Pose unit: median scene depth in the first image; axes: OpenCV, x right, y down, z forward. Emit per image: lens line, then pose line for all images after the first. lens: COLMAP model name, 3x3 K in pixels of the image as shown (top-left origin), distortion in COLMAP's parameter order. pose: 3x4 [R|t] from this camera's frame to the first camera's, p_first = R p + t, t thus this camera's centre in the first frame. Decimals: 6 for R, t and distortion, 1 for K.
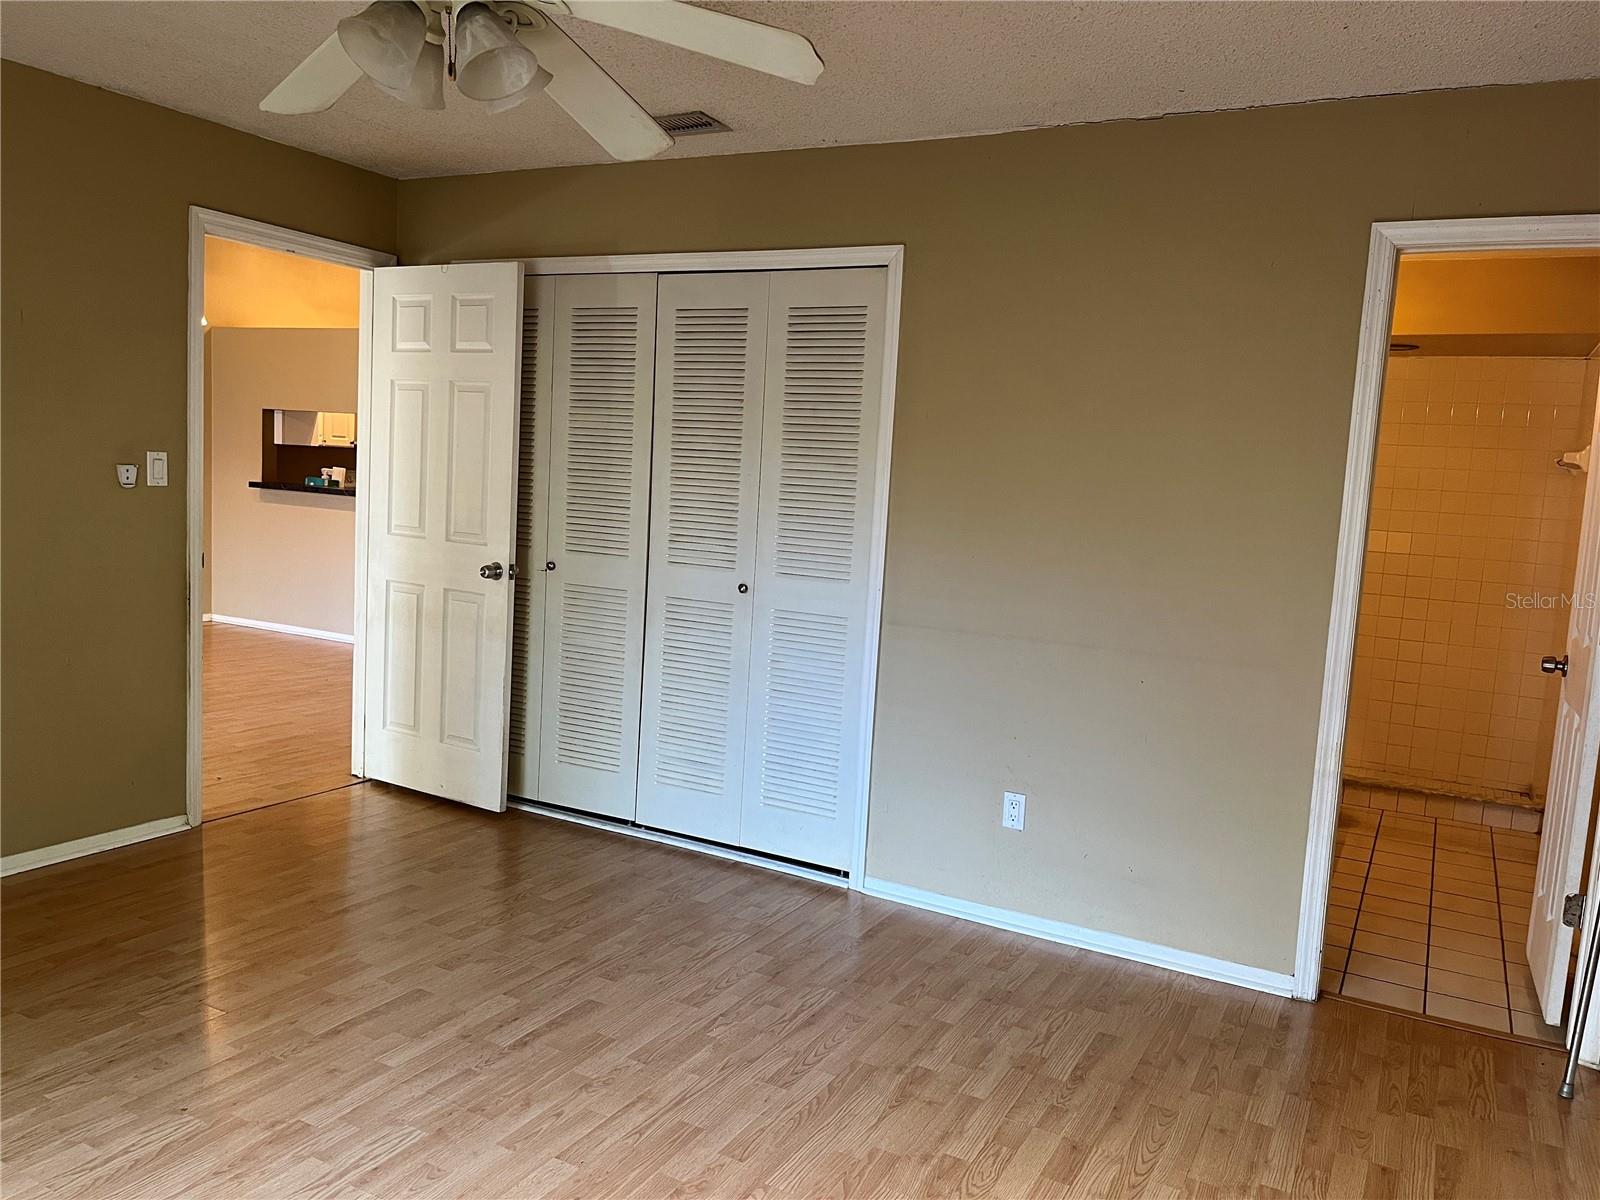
lens RADIAL K [[1218.0, 0, 797.9], [0, 1218.0, 606.5], [0, 0, 1]] dist [0.070968, -0.092489]
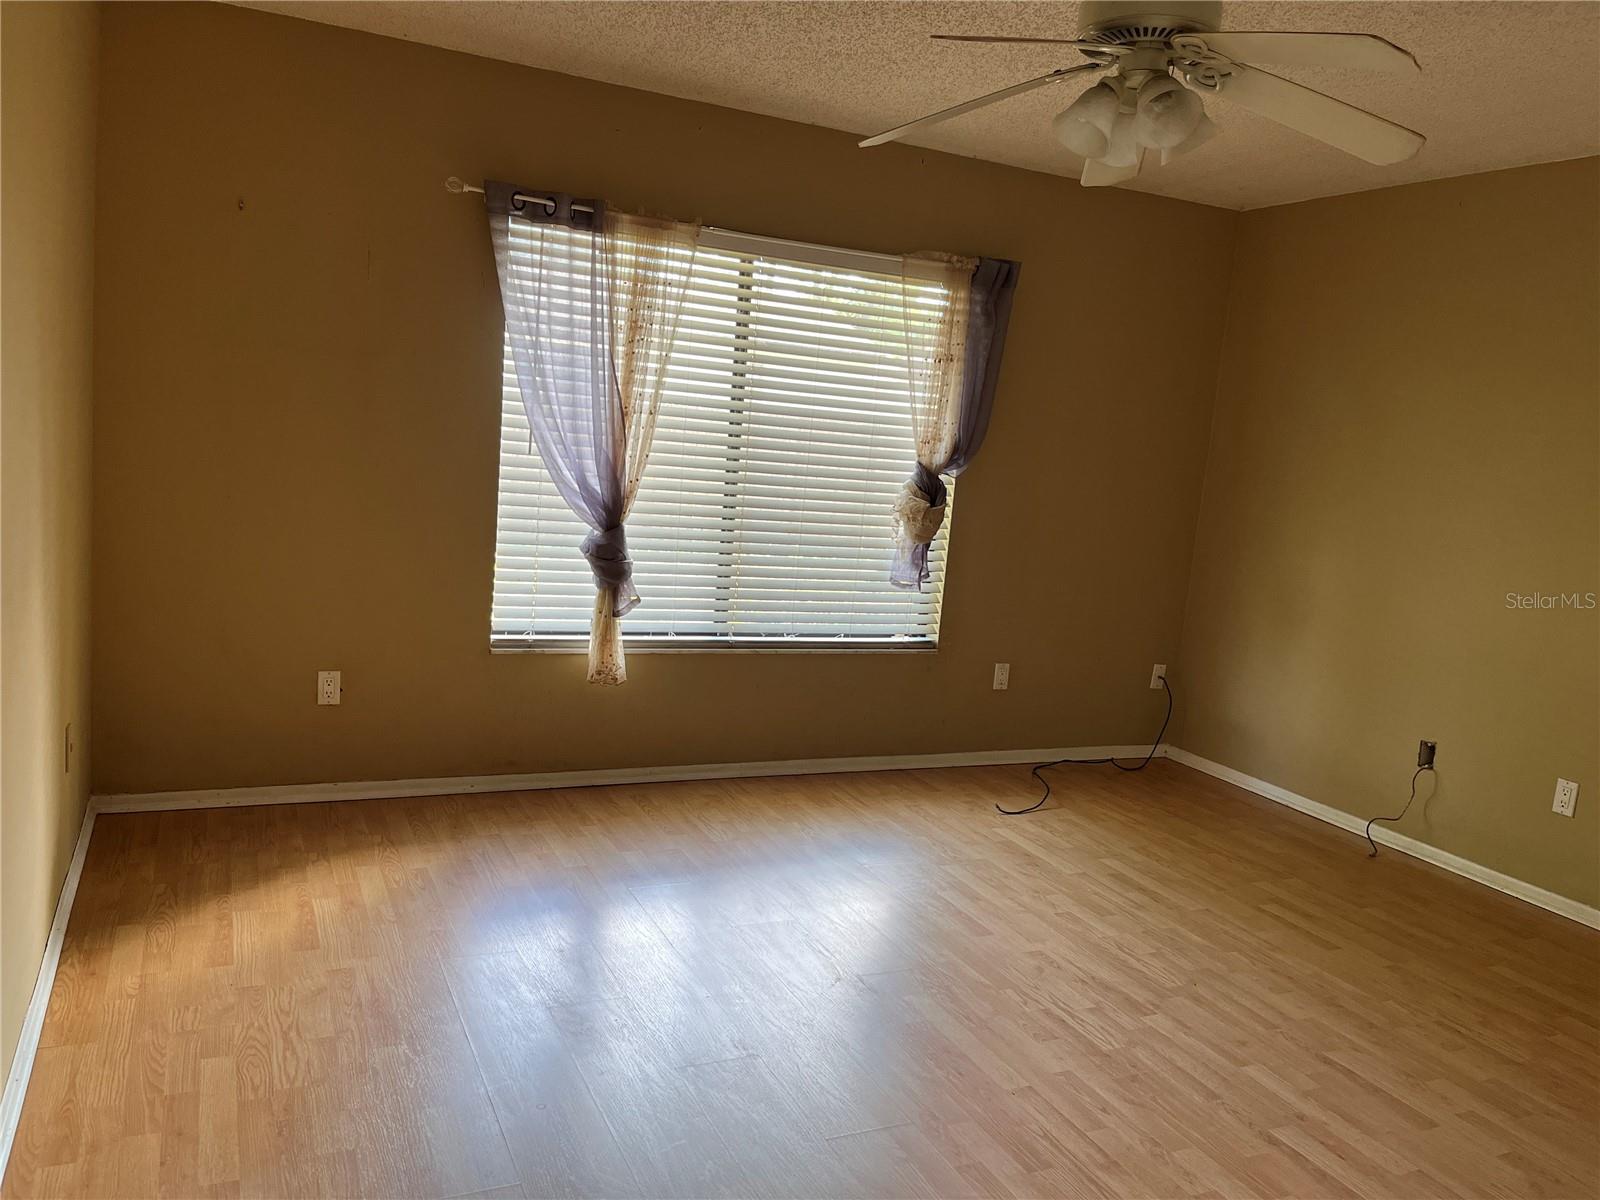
lens RADIAL K [[1218.0, 0, 797.9], [0, 1218.0, 606.5], [0, 0, 1]] dist [0.070968, -0.092489]
pose [[-0.591639, 0.009854, -0.806143, 0.680397], [-0.205011, 0.965216, 0.162258, -0.082482], [0.779701, 0.261266, -0.569039, 1.149621]]
